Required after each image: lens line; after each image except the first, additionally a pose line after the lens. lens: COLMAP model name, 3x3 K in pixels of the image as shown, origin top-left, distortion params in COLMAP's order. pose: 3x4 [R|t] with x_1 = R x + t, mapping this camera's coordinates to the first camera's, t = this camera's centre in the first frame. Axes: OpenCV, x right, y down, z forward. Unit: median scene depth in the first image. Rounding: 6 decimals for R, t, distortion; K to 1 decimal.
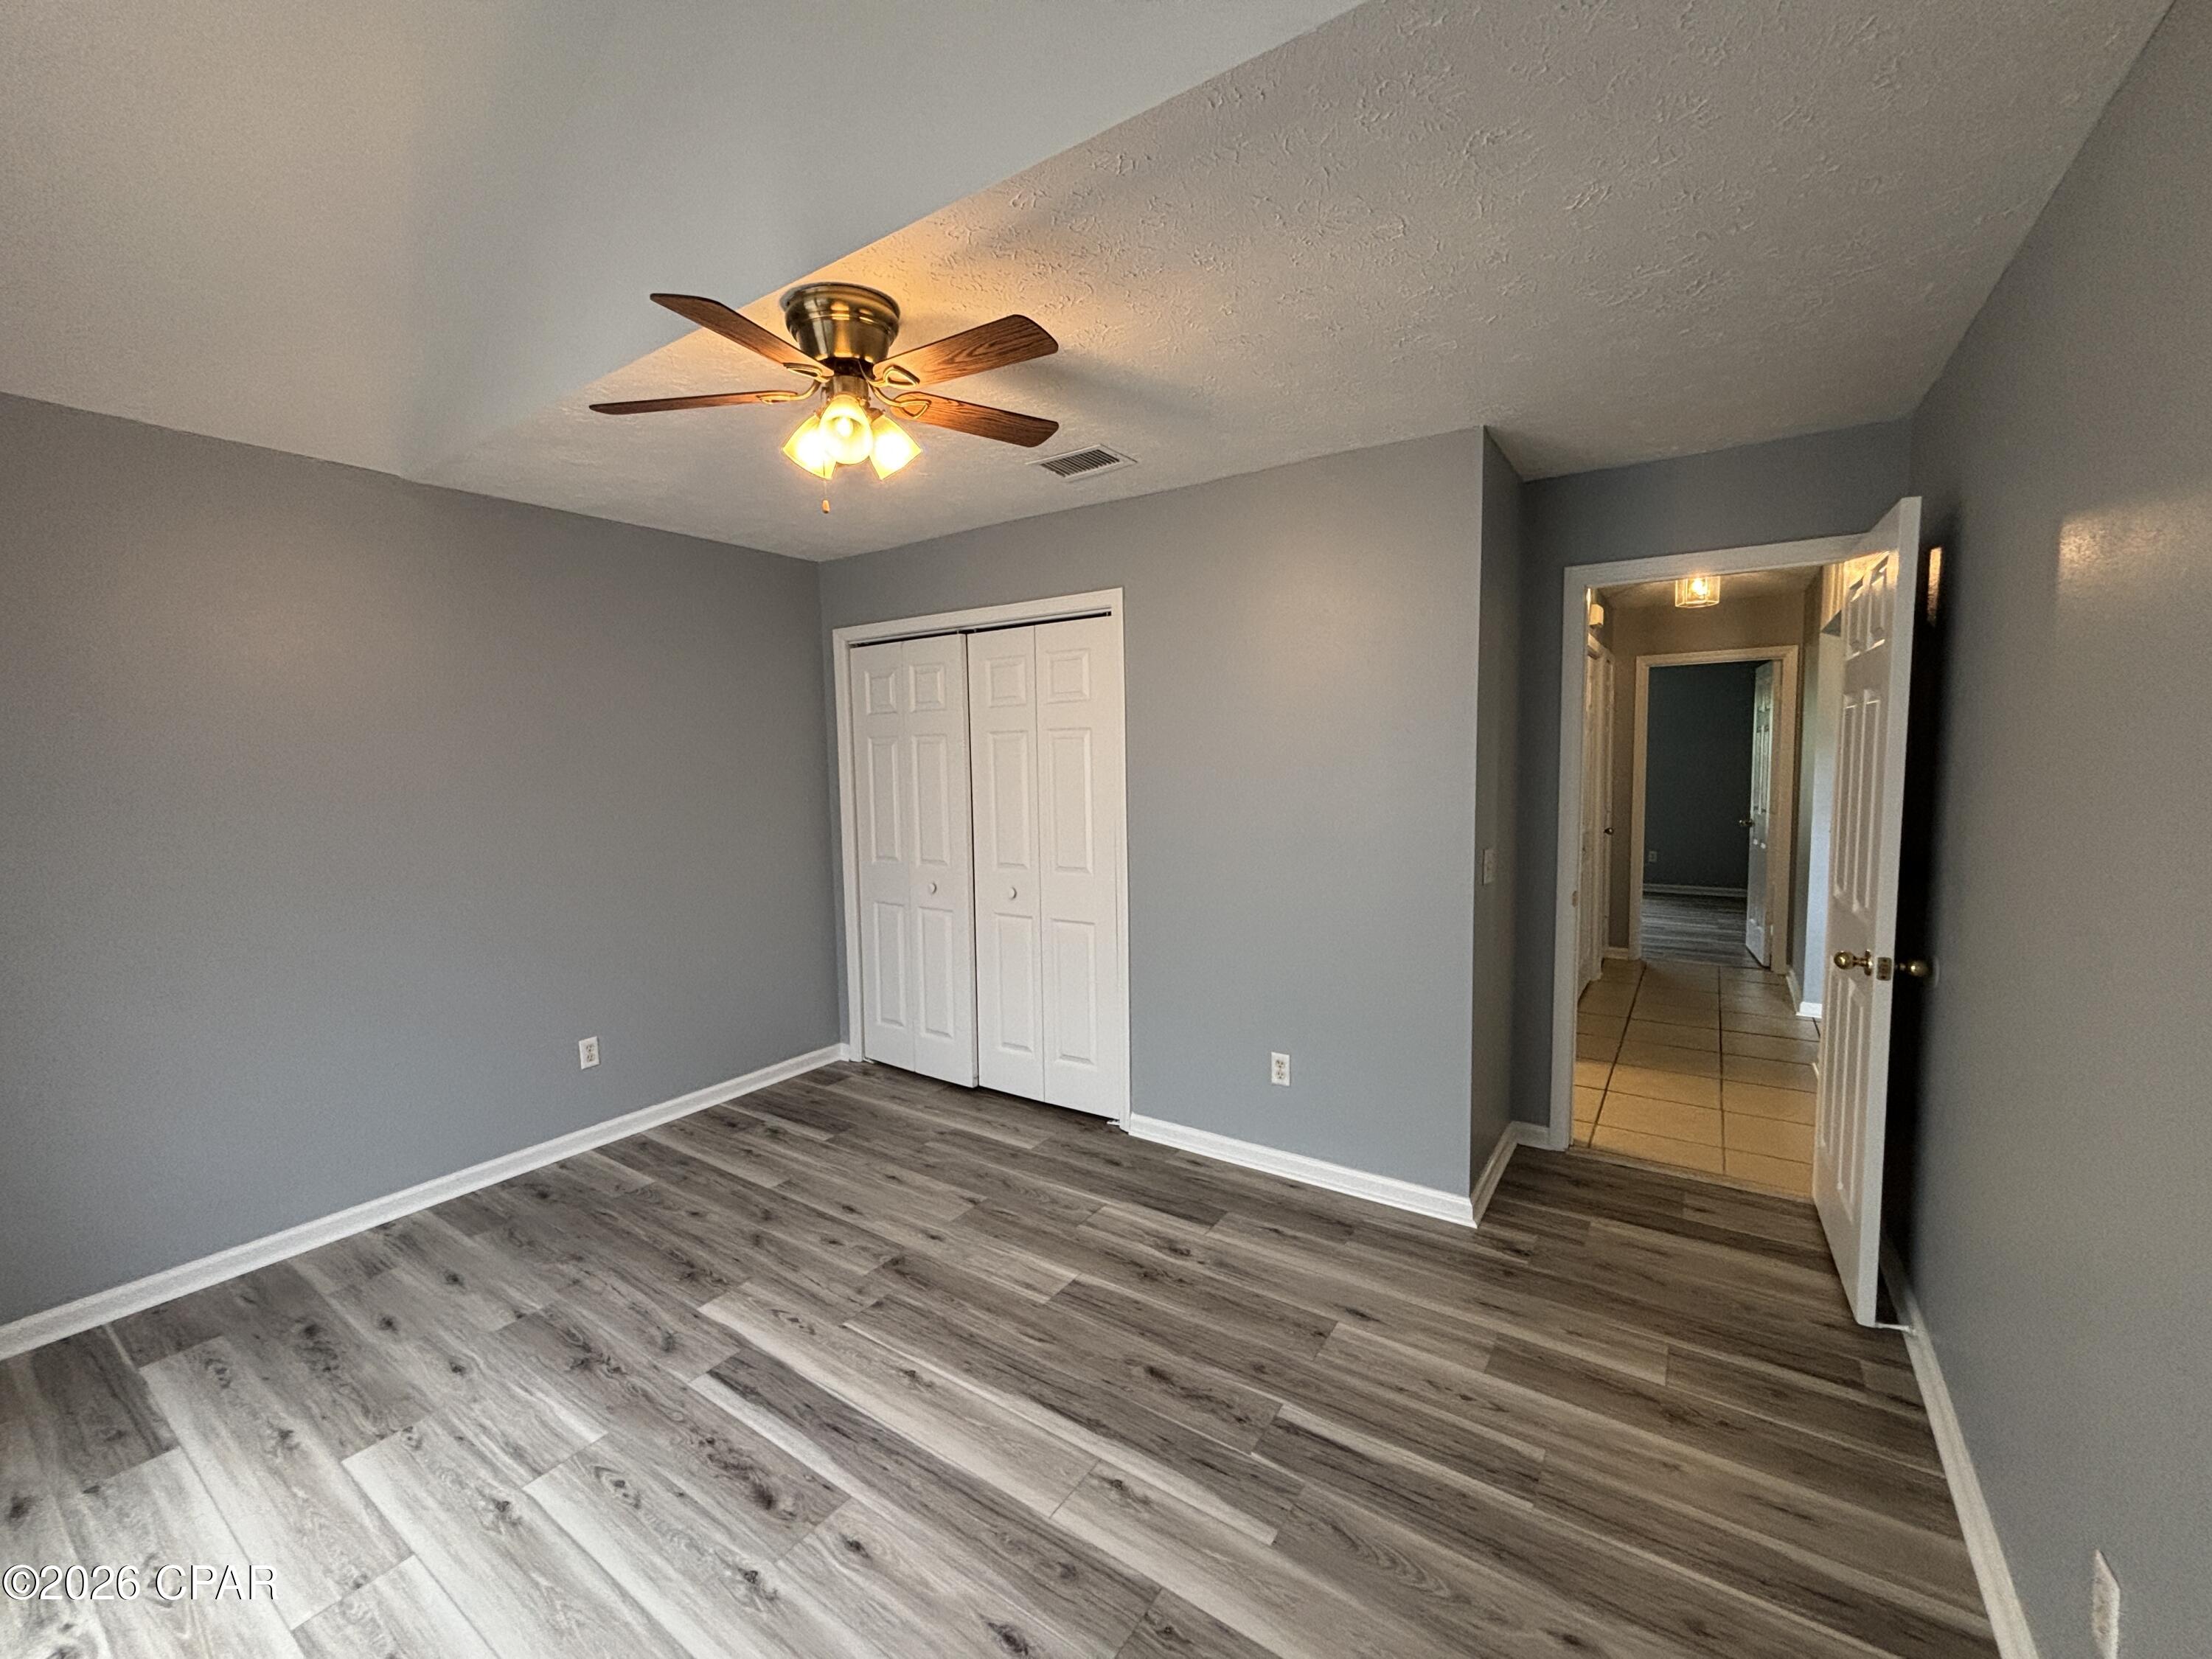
lens RADIAL K [[902.3, 0, 1115.6], [0, 902.3, 832.8], [0, 0, 1]] dist [-0.002857, 0.006748]
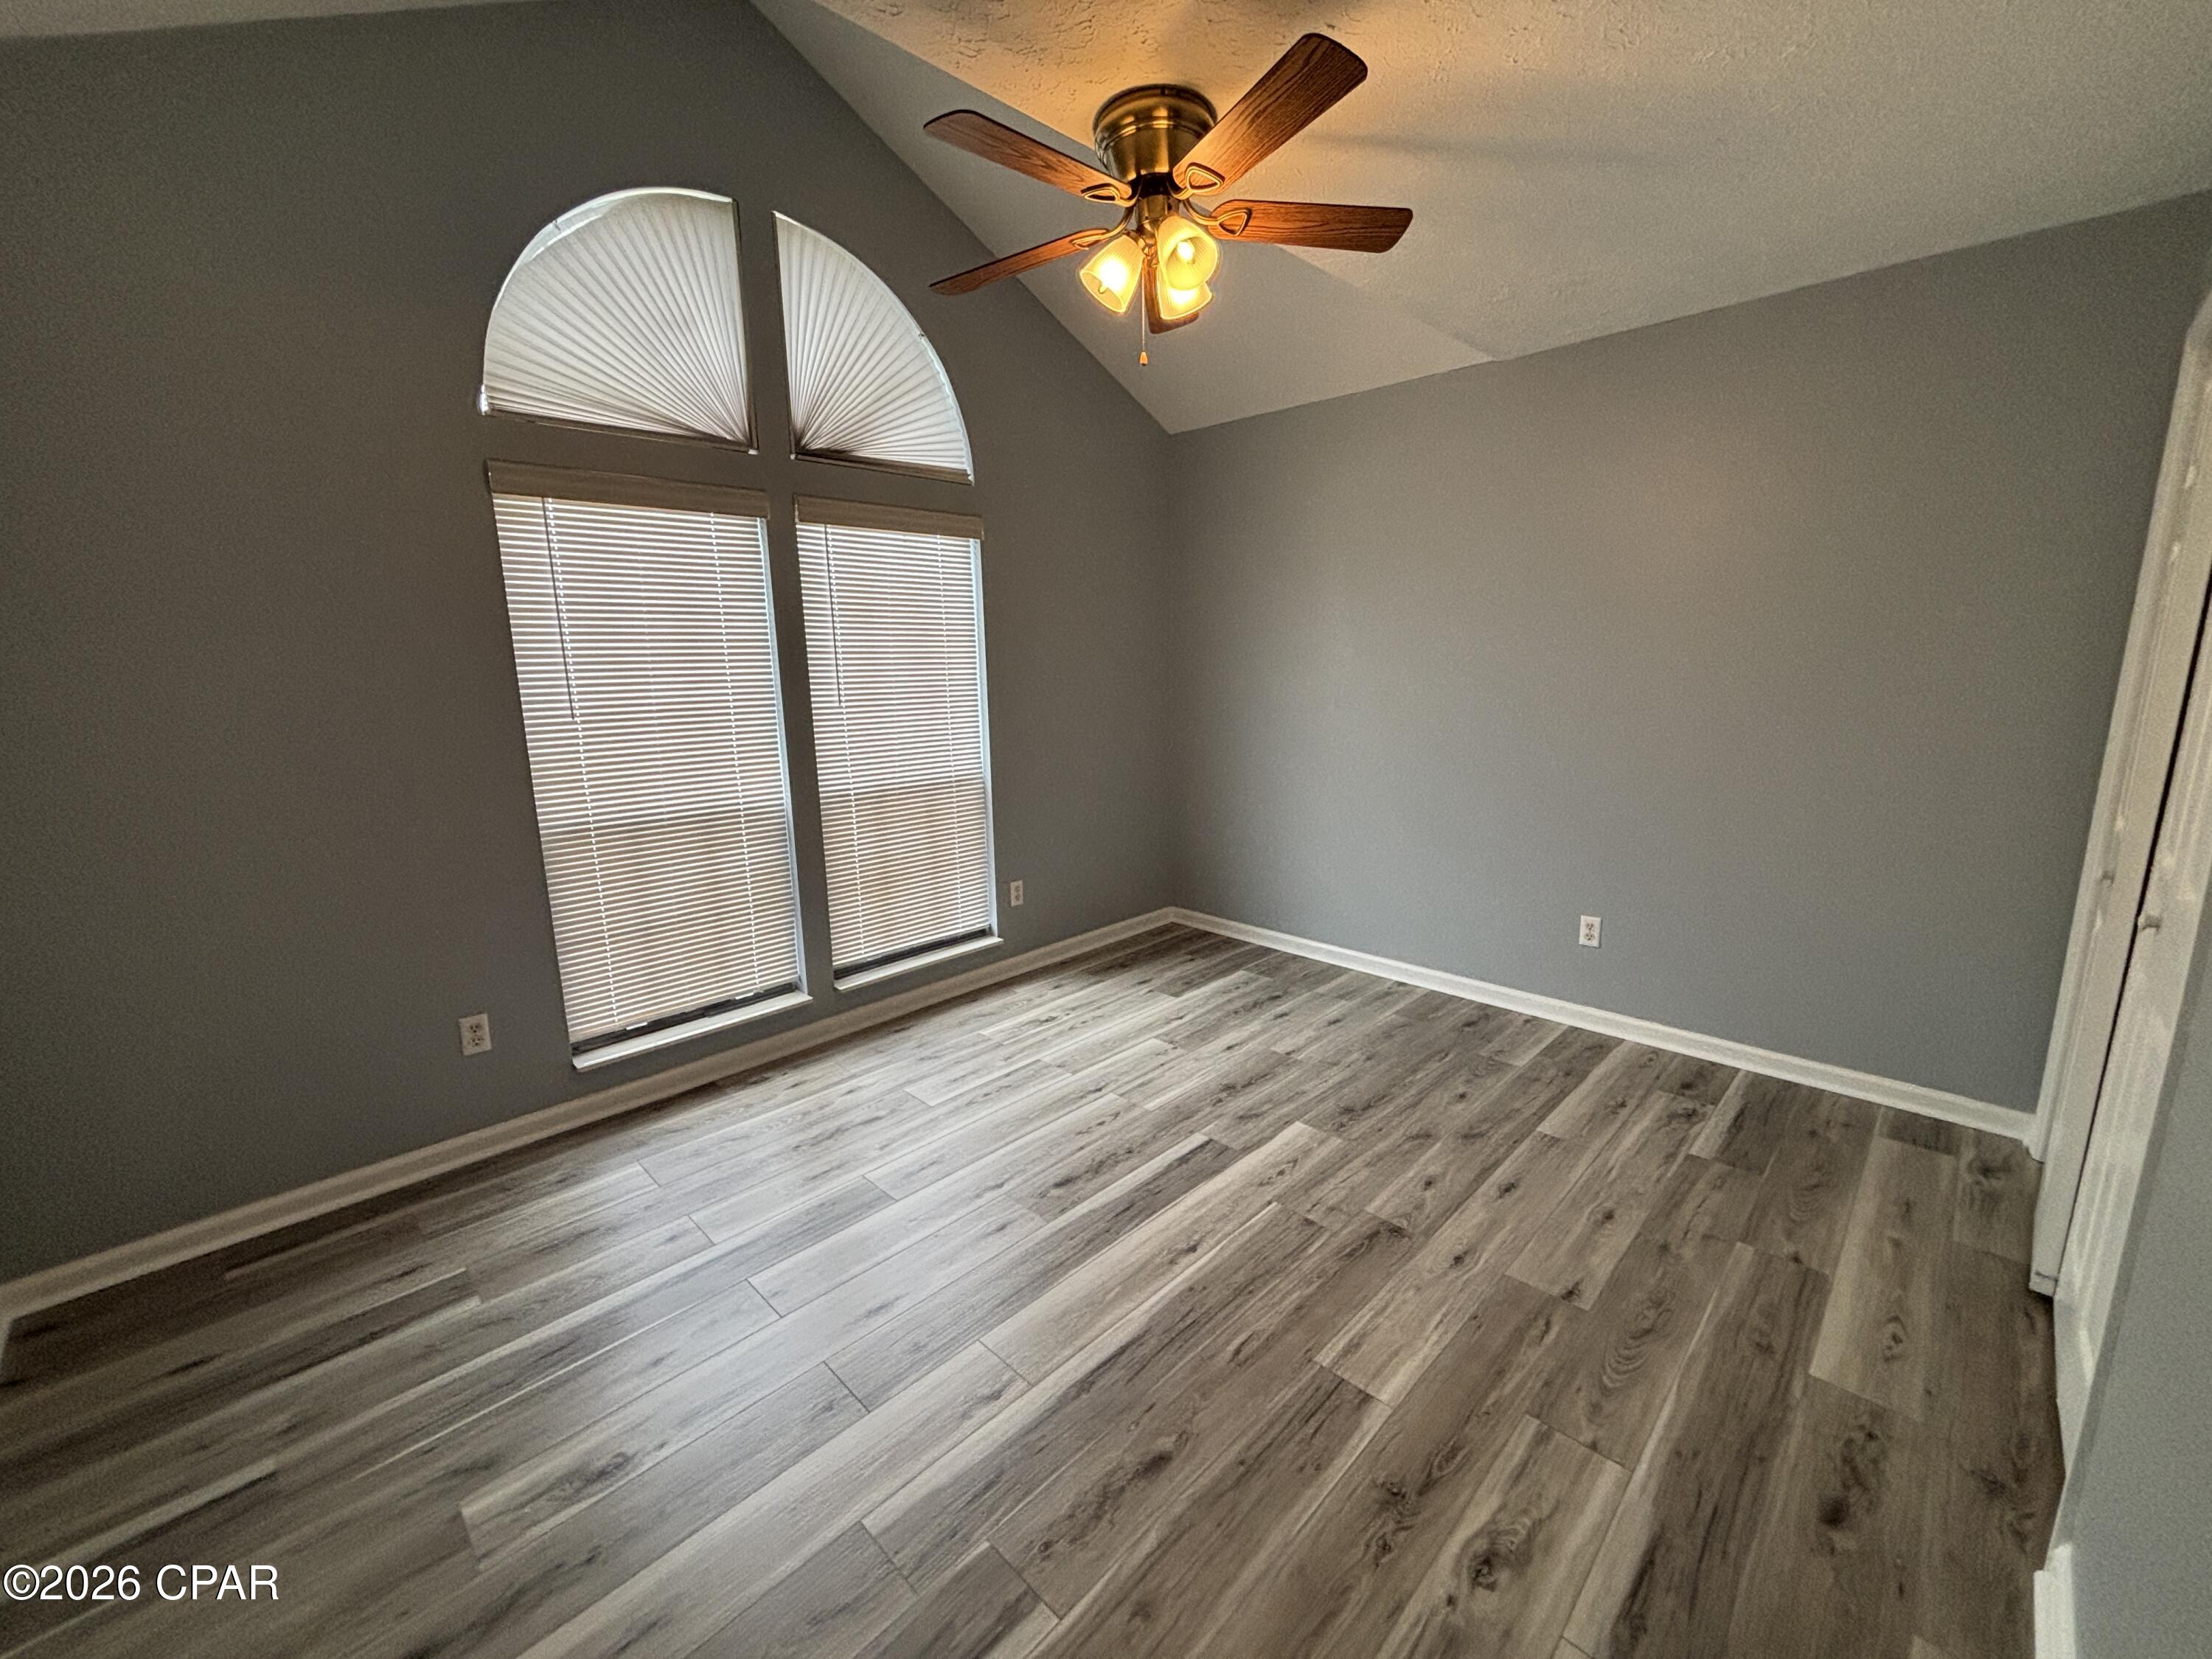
lens RADIAL K [[902.3, 0, 1115.6], [0, 902.3, 832.8], [0, 0, 1]] dist [-0.002857, 0.006748]
pose [[-0.187959, 0.214273, -0.958519, 0.494344], [-0.061570, 0.971423, 0.229231, -0.059542], [0.980245, 0.102102, -0.169395, 0.781778]]
